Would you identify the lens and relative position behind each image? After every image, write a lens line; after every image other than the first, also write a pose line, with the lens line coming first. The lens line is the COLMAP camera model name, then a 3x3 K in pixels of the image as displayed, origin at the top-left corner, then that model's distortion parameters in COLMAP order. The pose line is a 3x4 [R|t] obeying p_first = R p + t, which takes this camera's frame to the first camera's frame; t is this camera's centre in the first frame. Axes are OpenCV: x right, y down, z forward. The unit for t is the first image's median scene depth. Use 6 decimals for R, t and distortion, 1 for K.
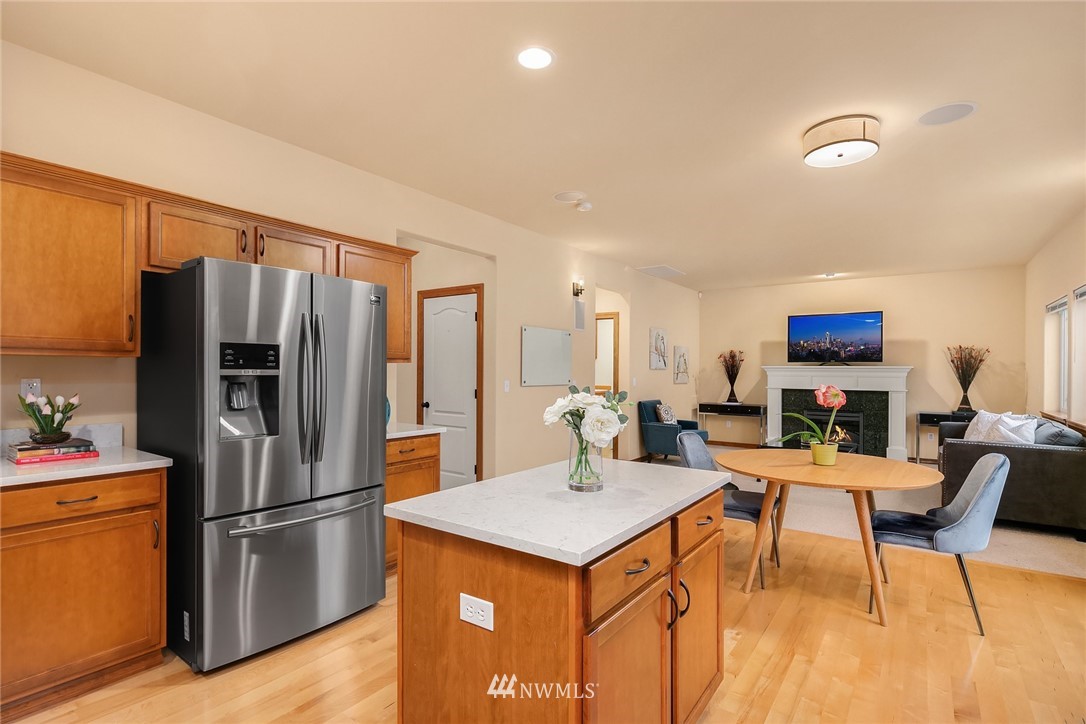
lens RADIAL K [[527.3, 0, 543.0], [0, 527.3, 362.0], [0, 0, 1]] dist [0.000648, 0.000040]
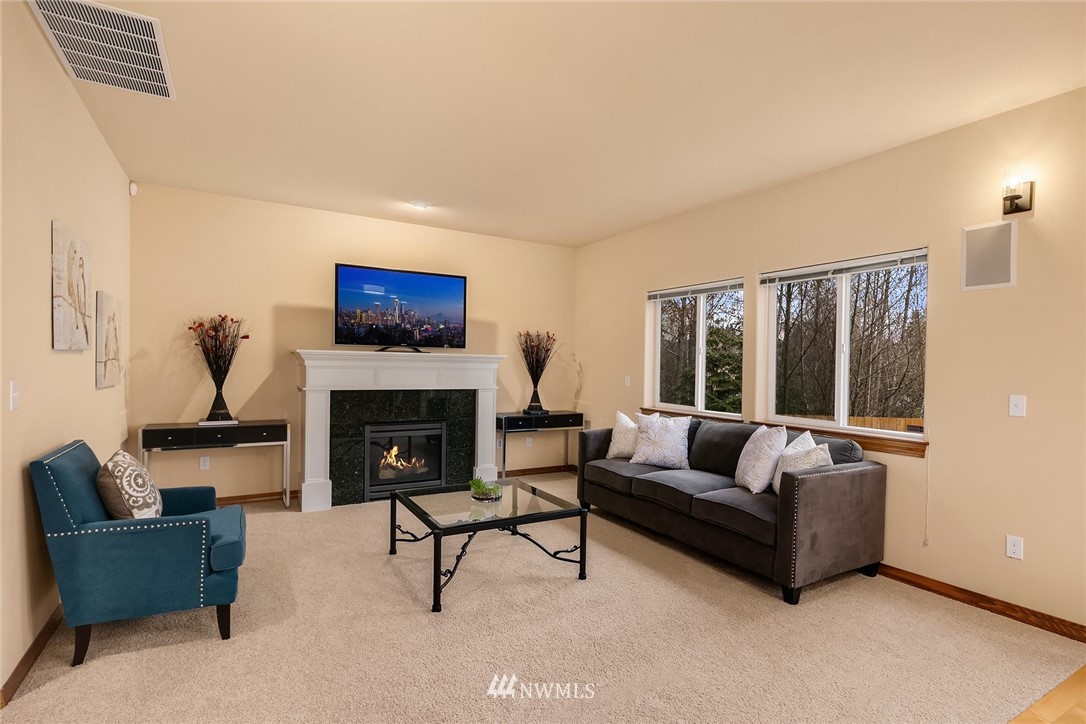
lens RADIAL K [[527.3, 0, 543.0], [0, 527.3, 362.0], [0, 0, 1]] dist [0.000648, 0.000040]
pose [[0.405978, 0.003825, 0.913875, 0.029789], [-0.032619, 0.999415, 0.010308, 0.007082], [-0.913301, -0.033994, 0.405865, 0.581775]]
